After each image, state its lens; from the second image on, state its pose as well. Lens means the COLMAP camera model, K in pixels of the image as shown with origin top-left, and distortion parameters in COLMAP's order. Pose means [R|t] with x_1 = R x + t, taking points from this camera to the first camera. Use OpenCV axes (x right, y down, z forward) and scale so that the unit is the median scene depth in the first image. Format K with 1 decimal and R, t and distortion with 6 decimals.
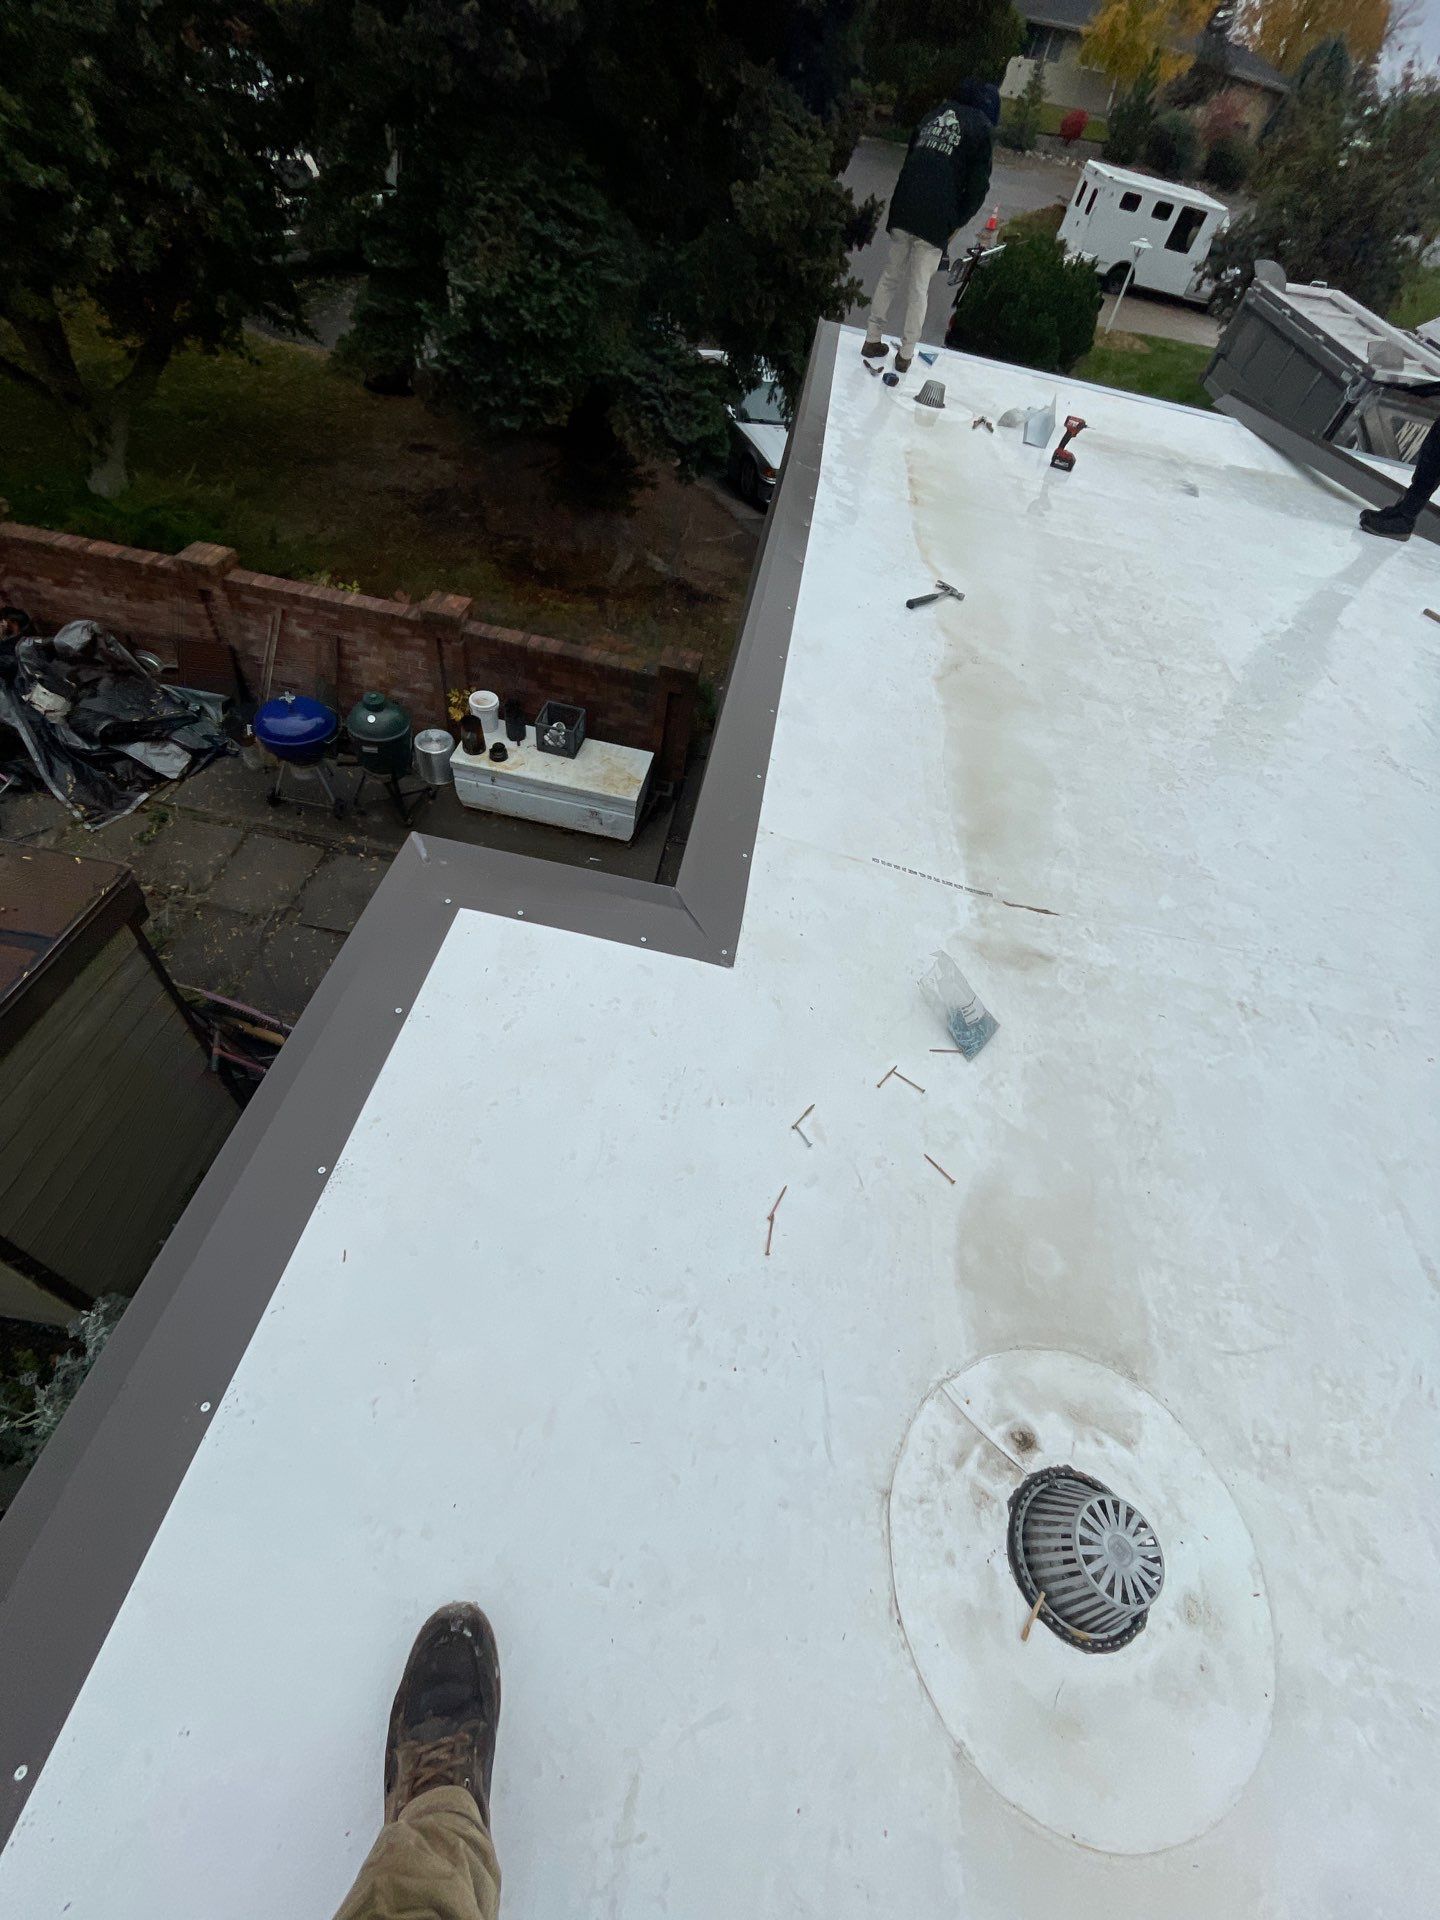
lens RADIAL K [[788.6, 0, 720.0], [0, 788.6, 960.0], [0, 0, 1]] dist [-0.004197, 0.000561]
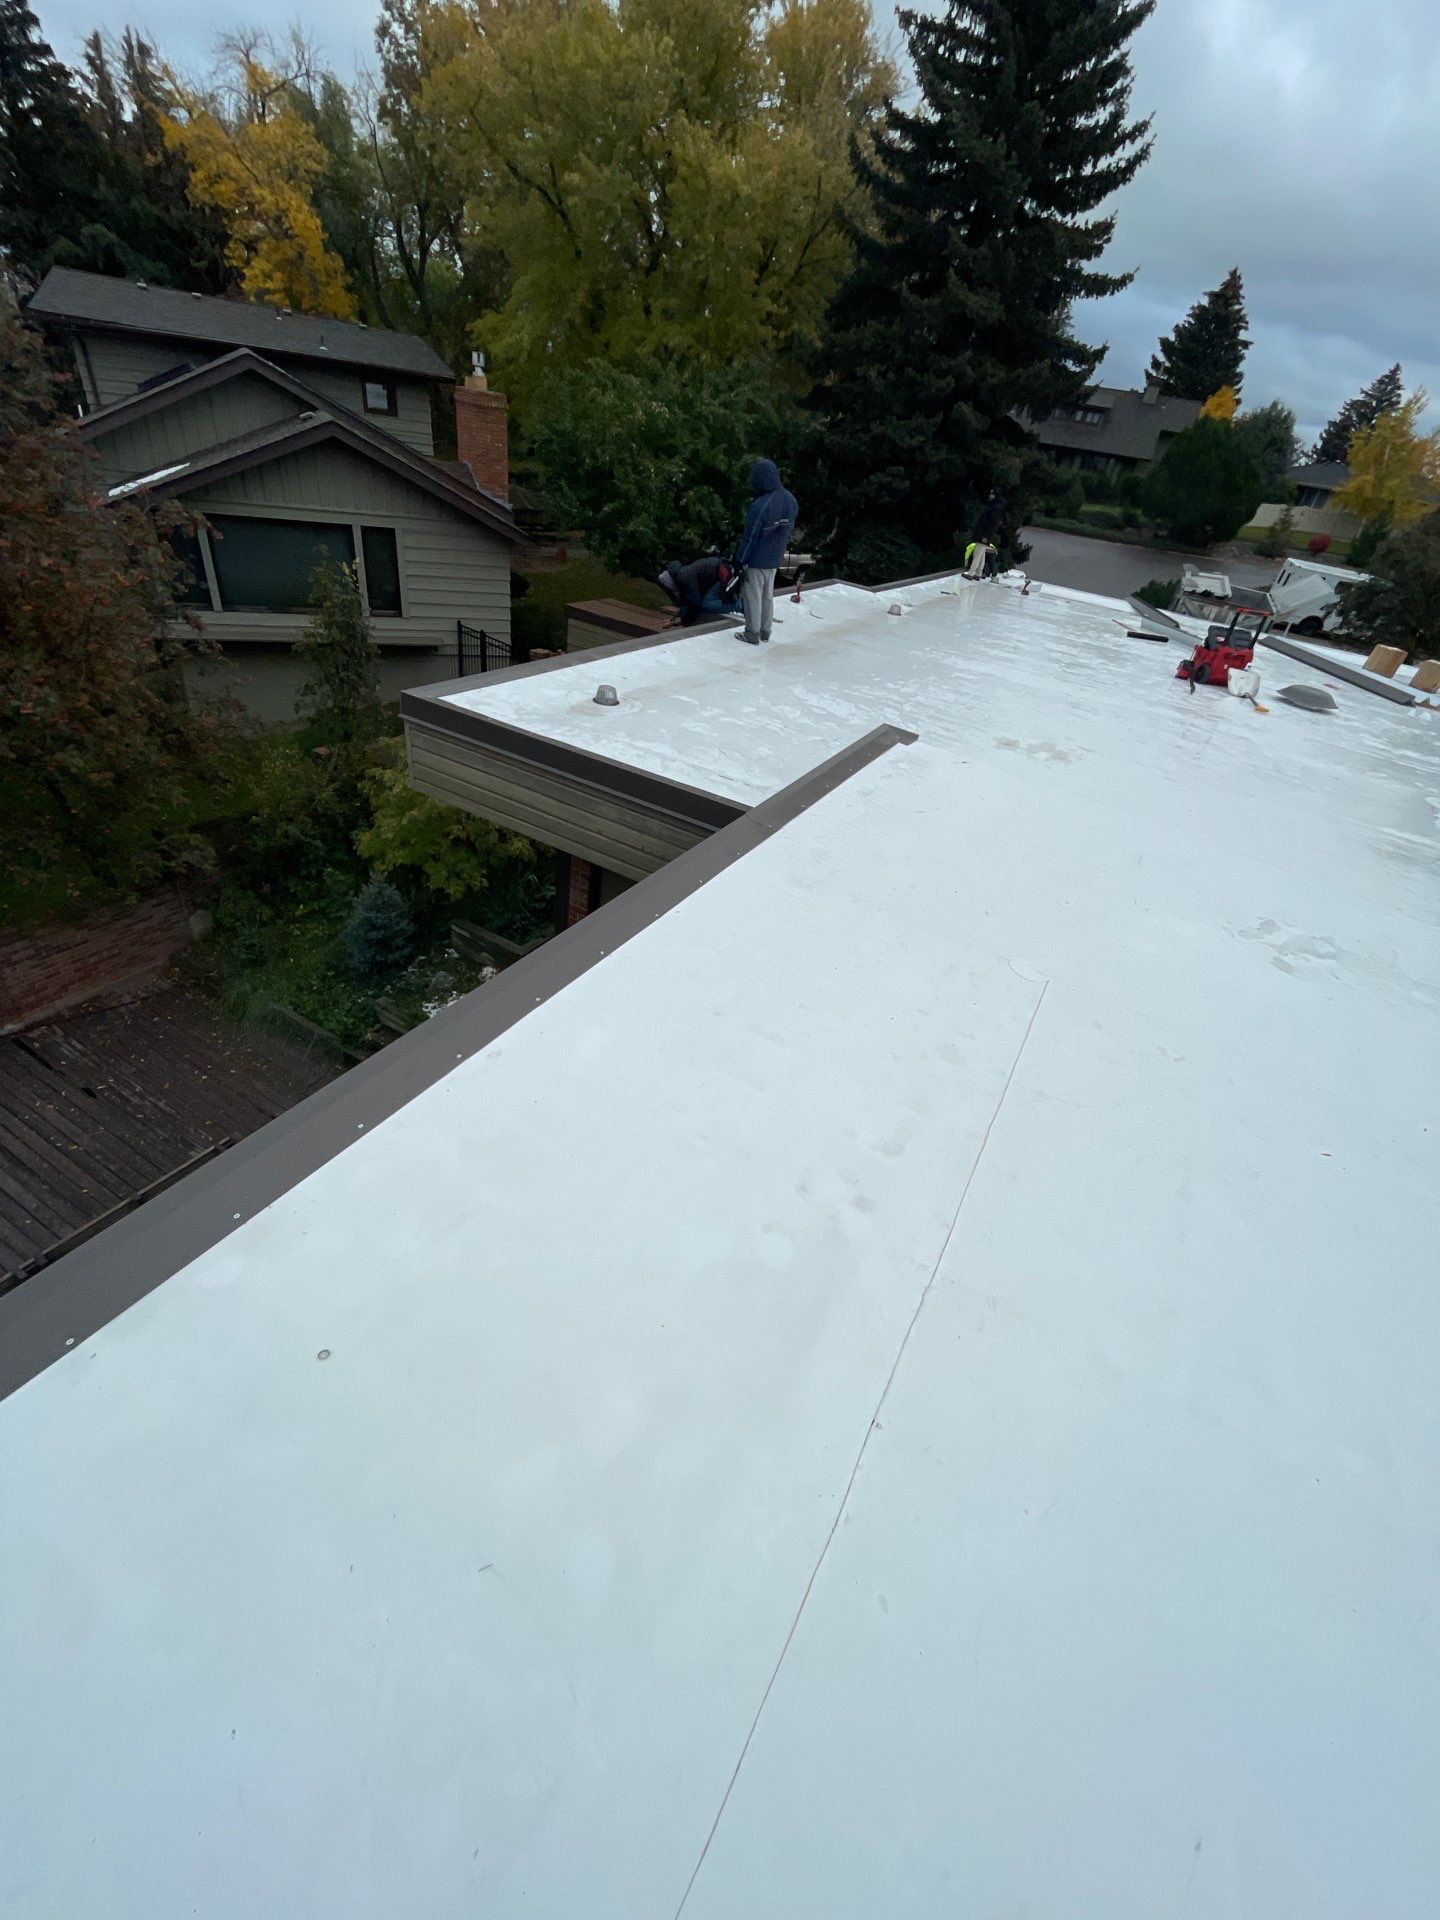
lens RADIAL K [[798.8, 0, 720.0], [0, 798.8, 960.0], [0, 0, 1]] dist [-0.003850, -0.000179]
pose [[0.930811, 0.182514, -0.316670, 0.425084], [-0.277064, 0.917412, -0.285642, 1.478652], [0.238383, 0.353617, 0.904505, -1.253643]]
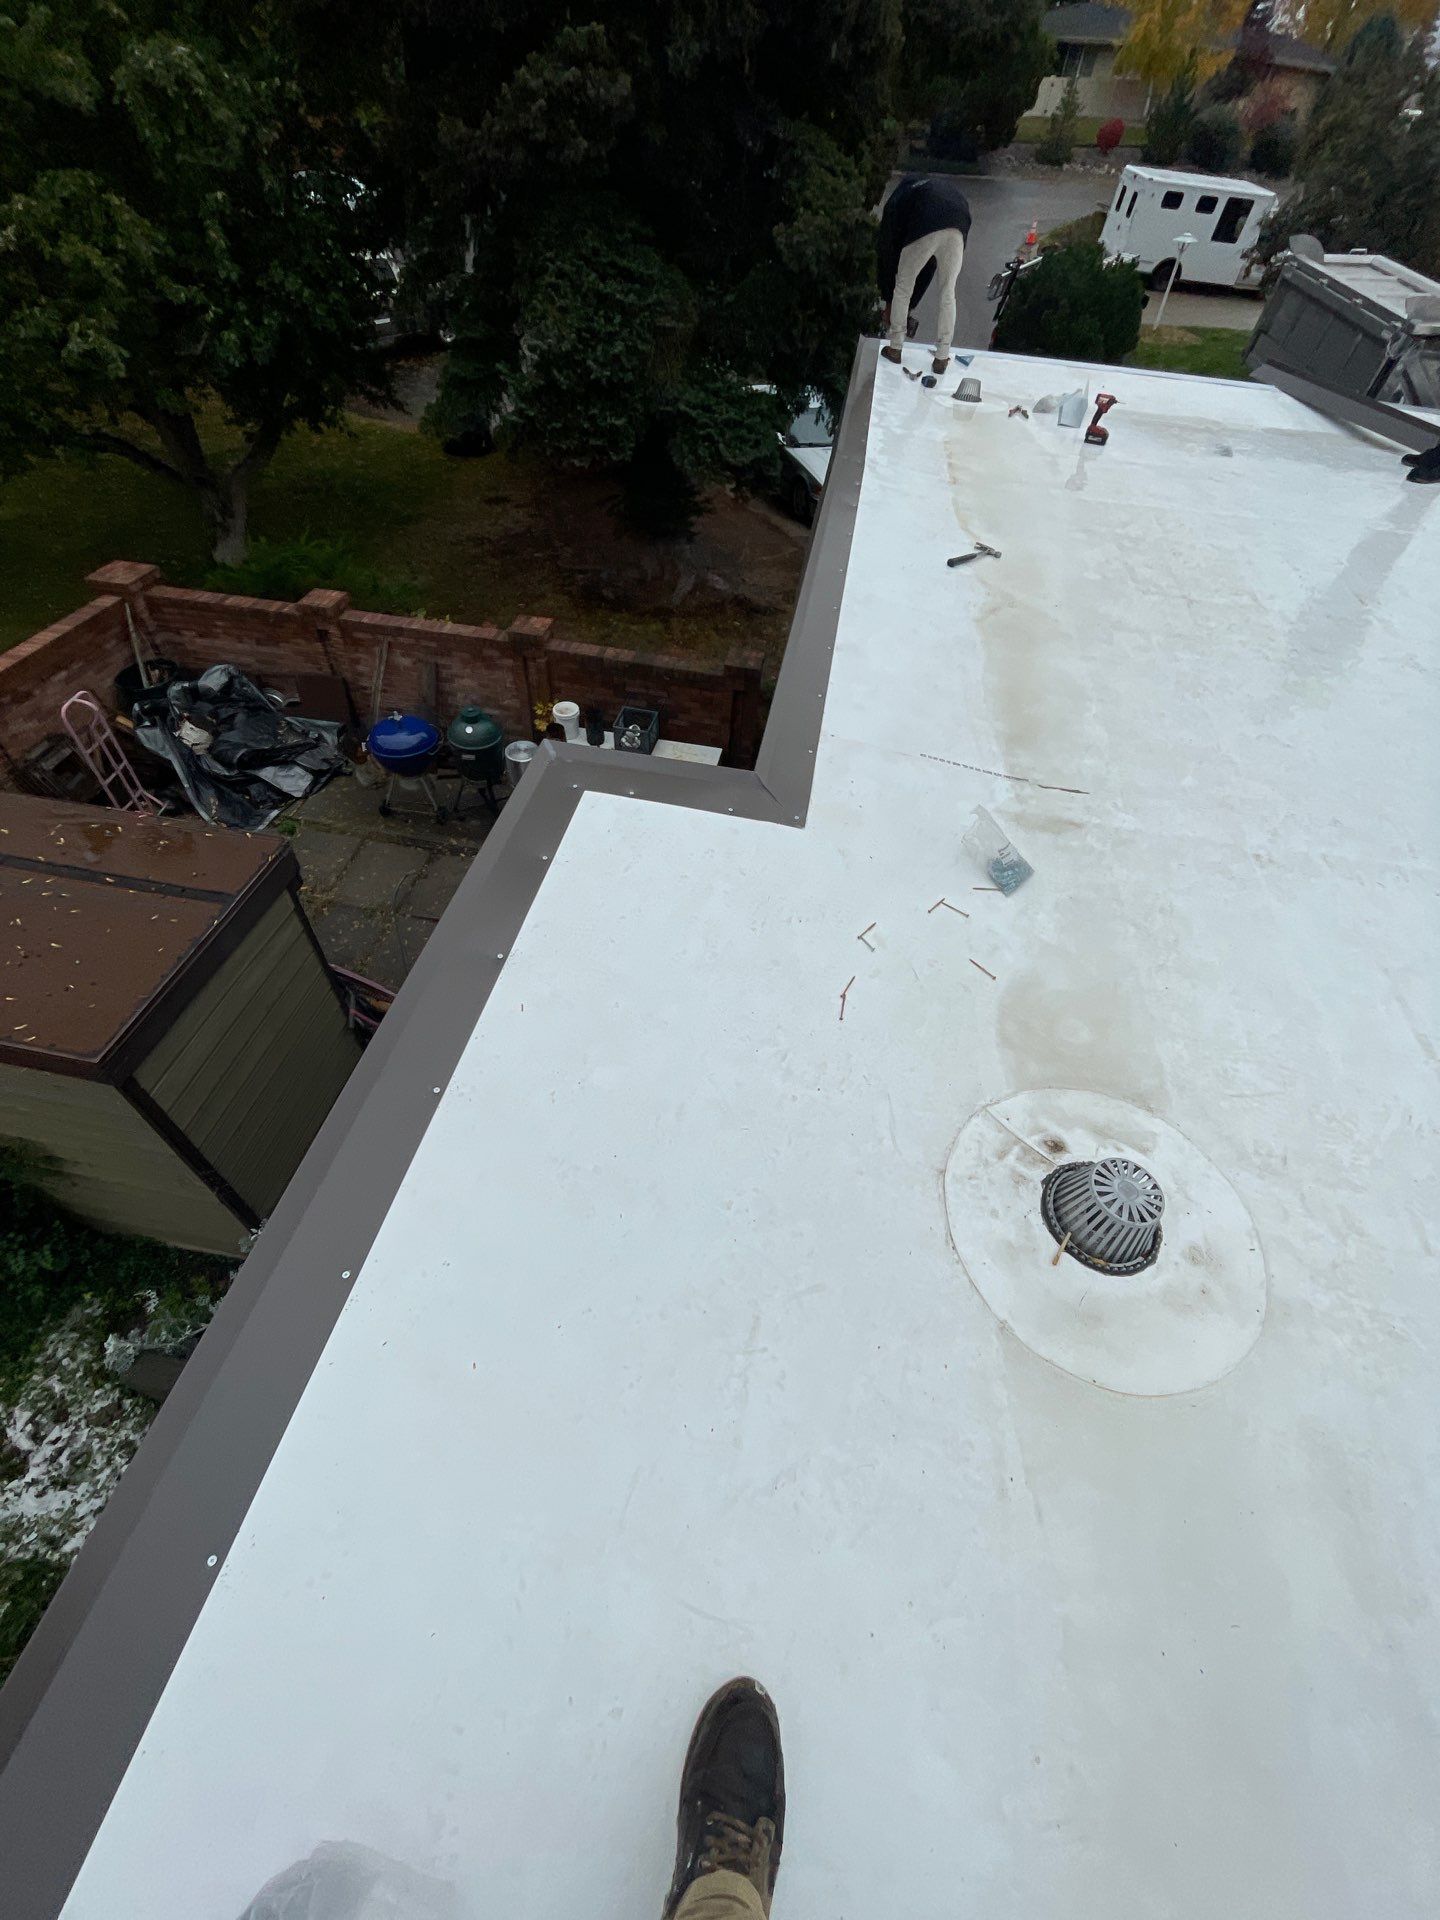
lens RADIAL K [[788.6, 0, 720.0], [0, 788.6, 960.0], [0, 0, 1]] dist [-0.004197, 0.000561]
pose [[0.995115, -0.041426, -0.089606, -0.003440], [0.038167, 0.998557, -0.037781, 0.068066], [0.091042, 0.034176, 0.995260, -0.059173]]
